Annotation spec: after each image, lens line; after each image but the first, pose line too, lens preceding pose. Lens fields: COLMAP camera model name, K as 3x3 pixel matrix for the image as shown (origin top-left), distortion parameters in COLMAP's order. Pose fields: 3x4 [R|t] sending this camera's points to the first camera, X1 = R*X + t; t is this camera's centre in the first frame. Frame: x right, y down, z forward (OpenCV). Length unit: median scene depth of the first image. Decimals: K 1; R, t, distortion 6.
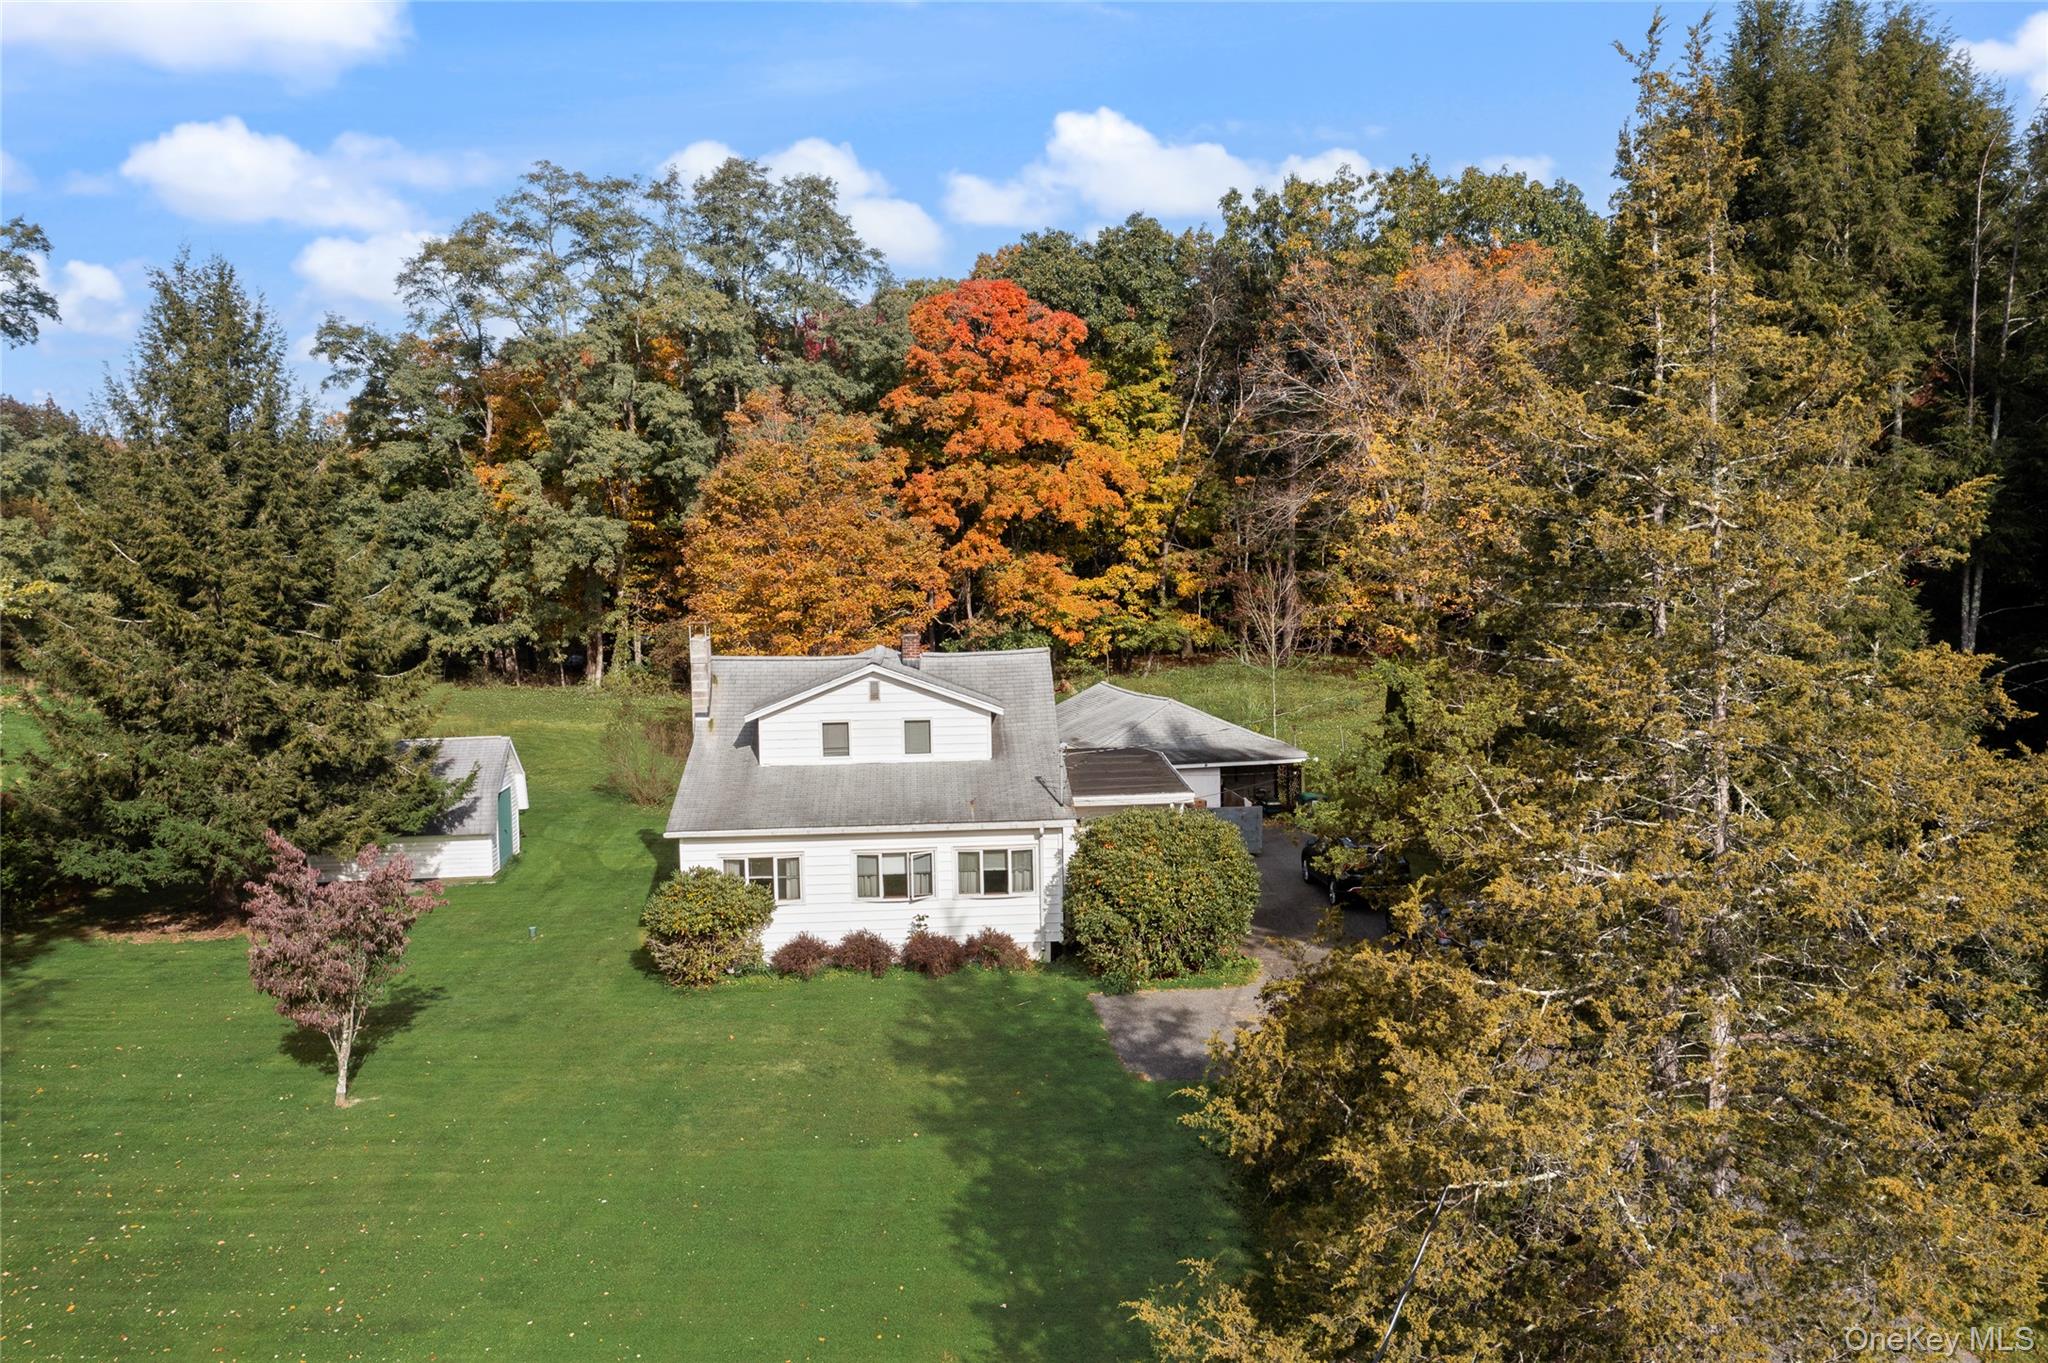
lens RADIAL K [[1620.6, 0, 1010.7], [0, 1620.6, 684.8], [0, 0, 1]] dist [-0.000801, 0.012670]
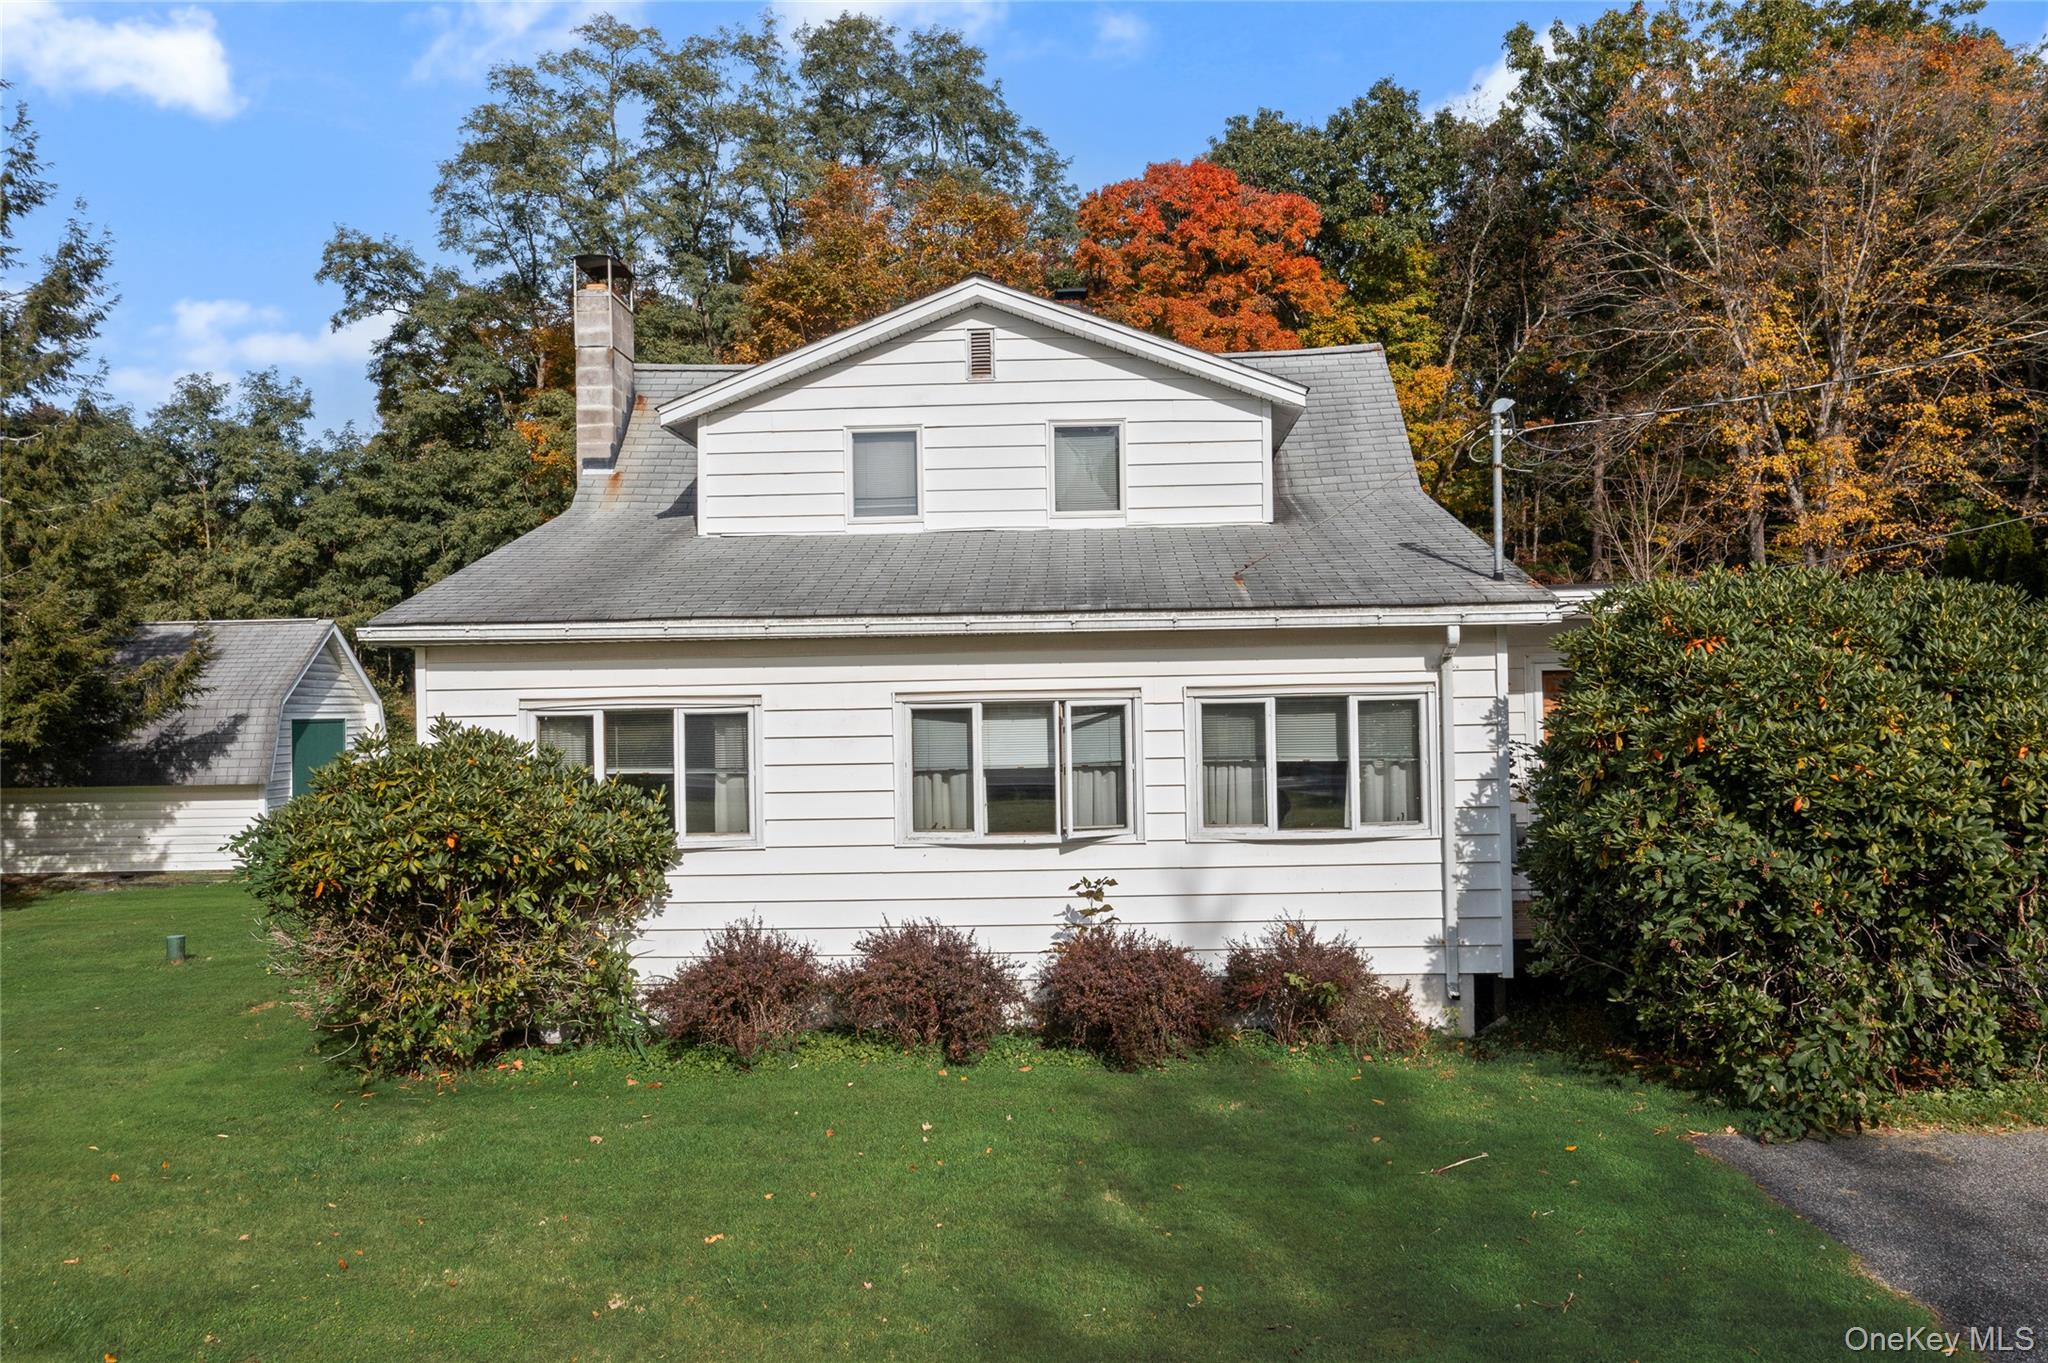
lens RADIAL K [[1620.6, 0, 1010.7], [0, 1620.6, 684.8], [0, 0, 1]] dist [-0.000801, 0.012670]
pose [[0.994593, 0.002346, -0.103819, -0.028857], [-0.011007, 0.996494, -0.082935, 0.099519], [0.103260, 0.083630, 0.991132, 0.506839]]
